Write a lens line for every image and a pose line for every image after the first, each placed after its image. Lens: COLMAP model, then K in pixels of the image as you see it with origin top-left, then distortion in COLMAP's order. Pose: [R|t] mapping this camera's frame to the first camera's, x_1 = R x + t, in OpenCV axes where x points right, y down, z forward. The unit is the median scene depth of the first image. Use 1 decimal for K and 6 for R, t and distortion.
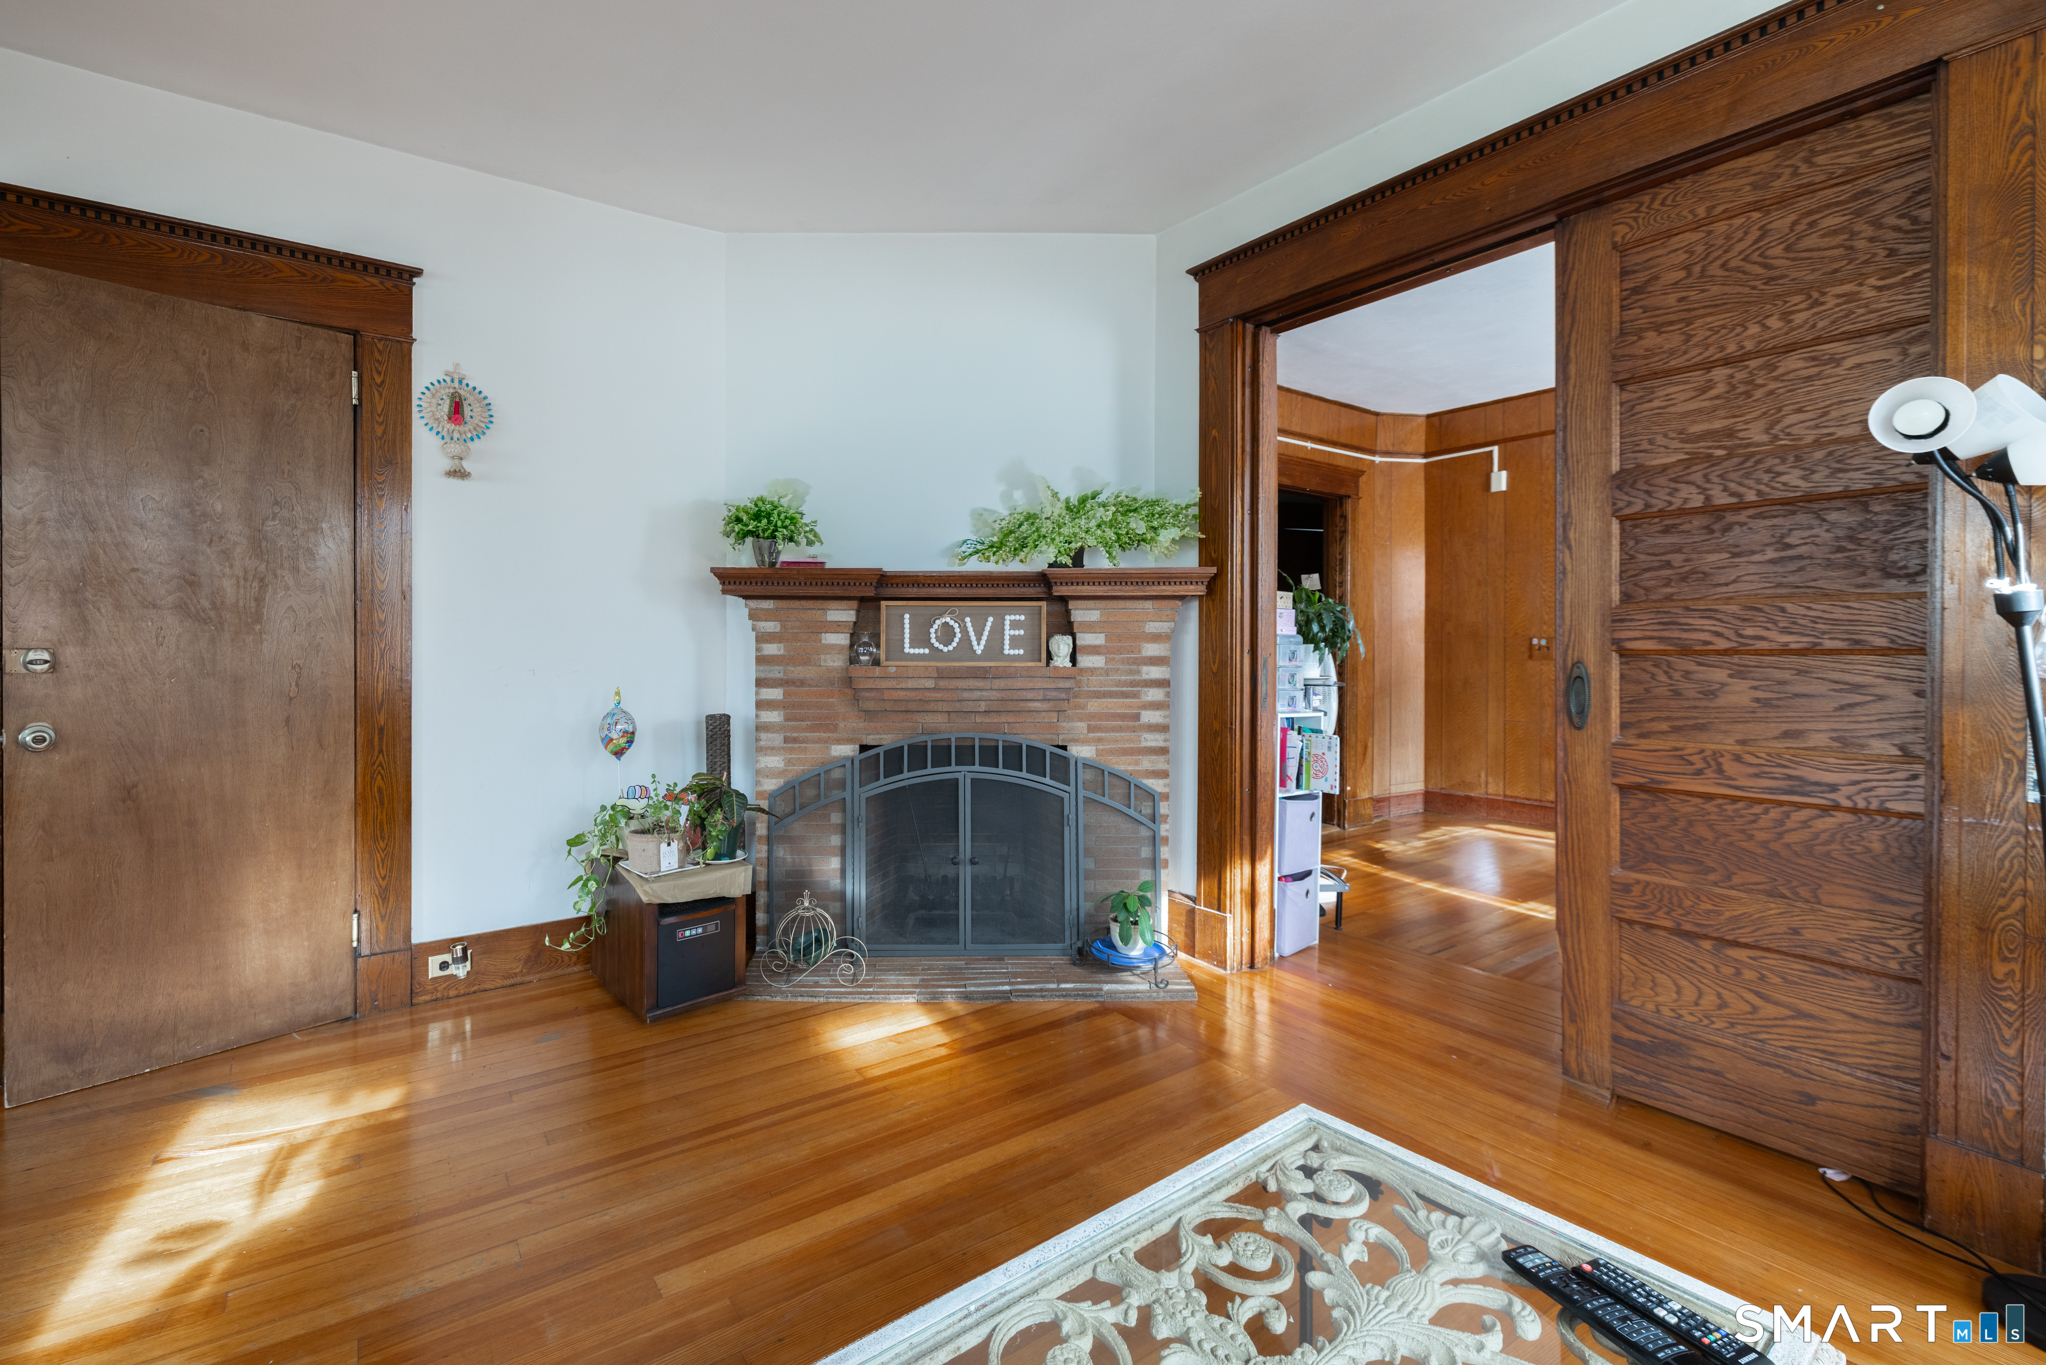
lens RADIAL K [[863.8, 0, 971.4], [0, 863.8, 658.1], [0, 0, 1]] dist [-0.002937, -0.000583]
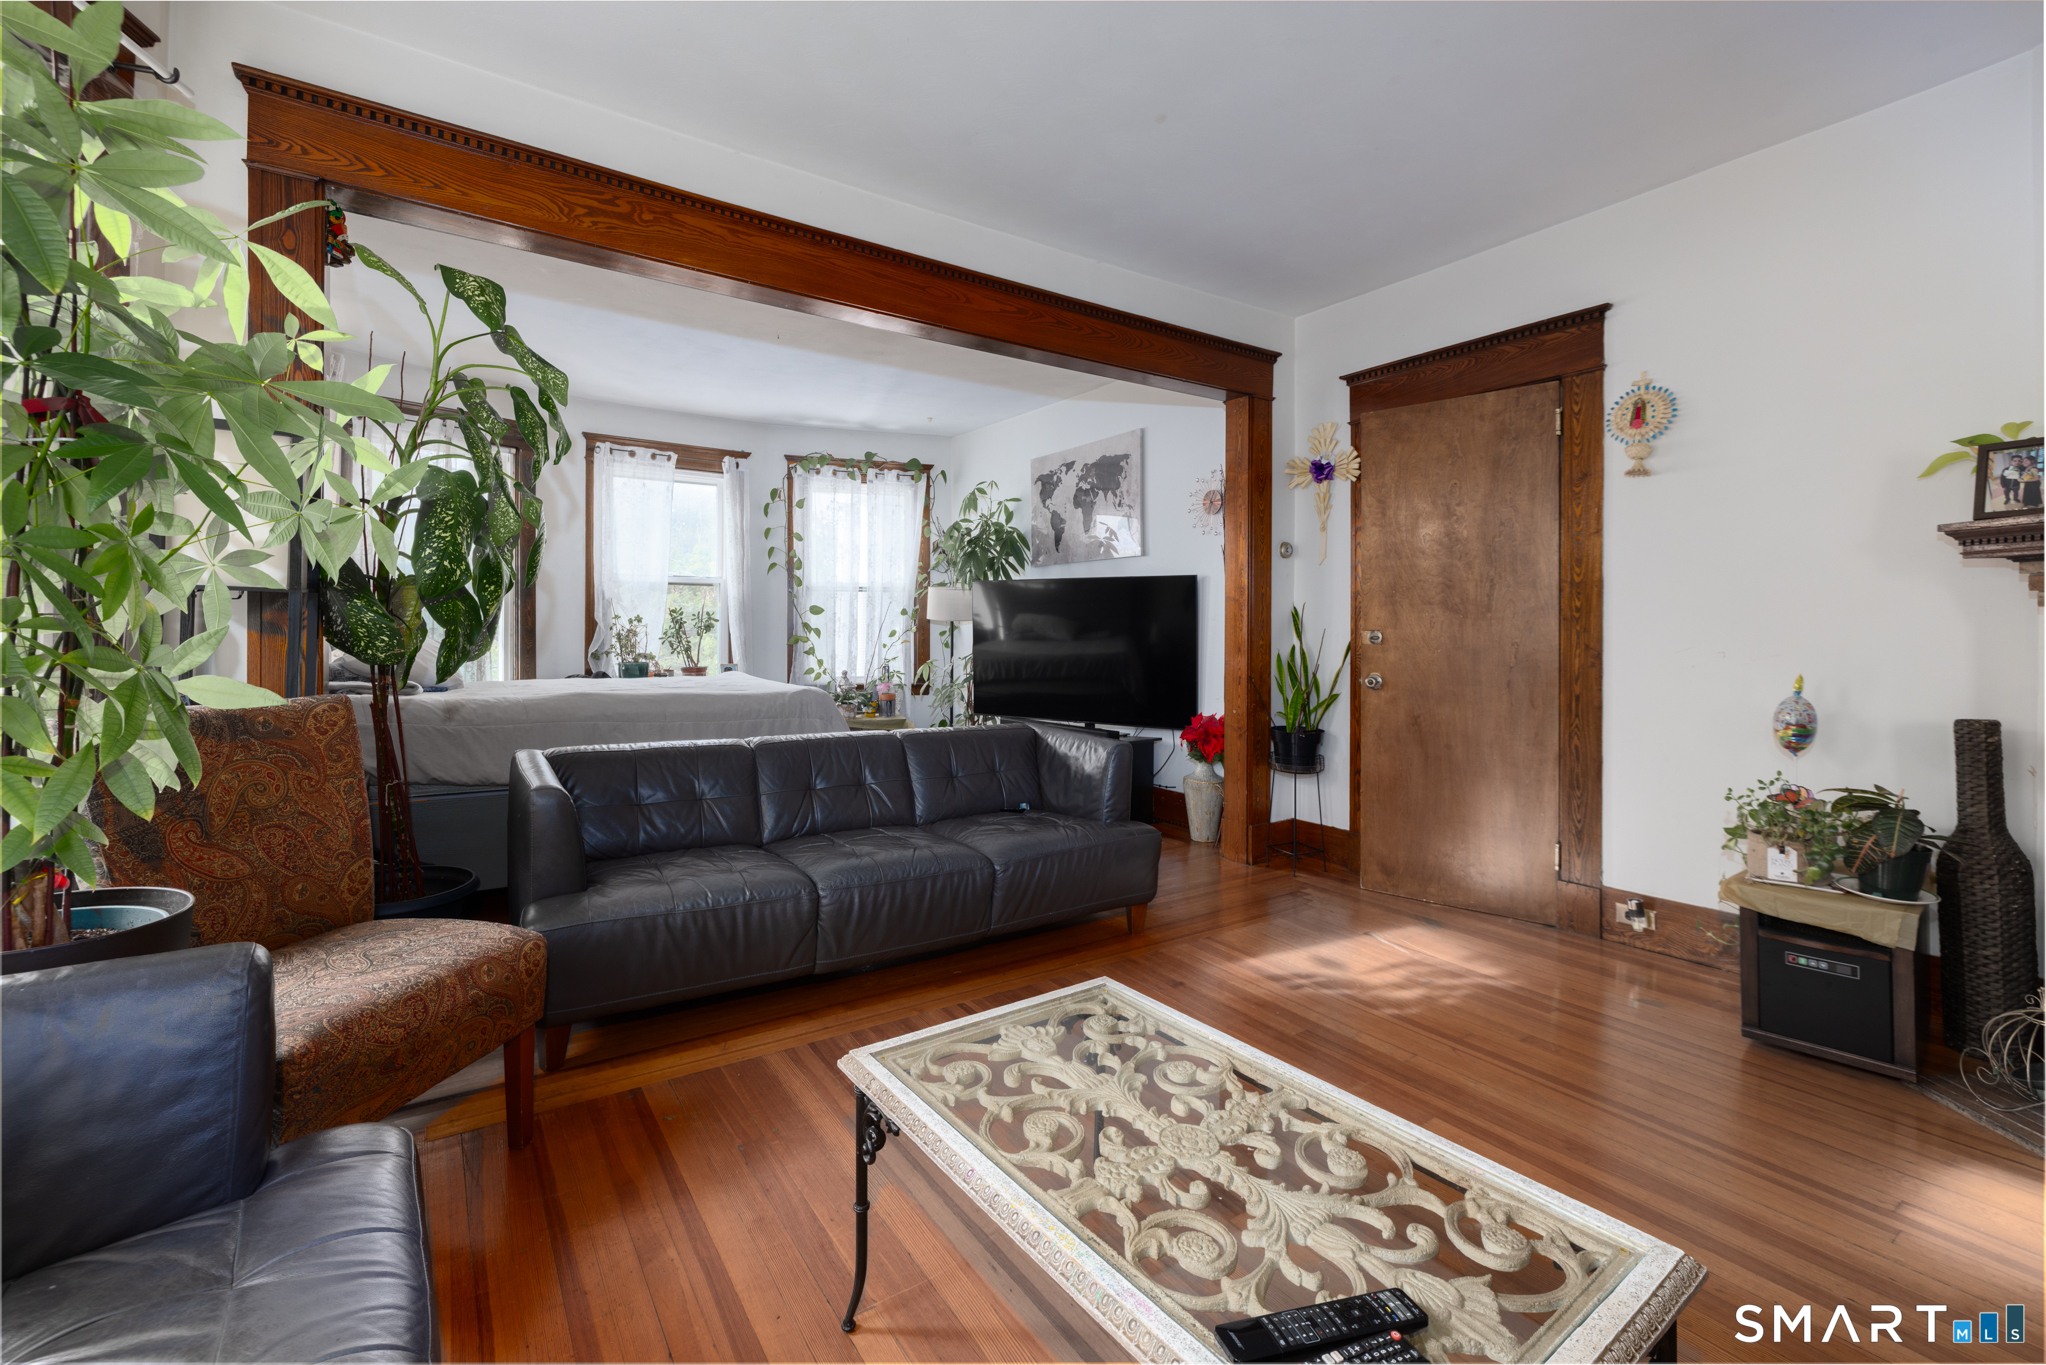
lens RADIAL K [[883.5, 0, 1028.1], [0, 883.5, 636.5], [0, 0, 1]] dist [-0.001412, -0.000470]
pose [[0.018723, 0.005496, -0.999810, 0.589326], [-0.015664, 0.999864, 0.005203, 0.003110], [0.999702, 0.015564, 0.018807, 0.226864]]
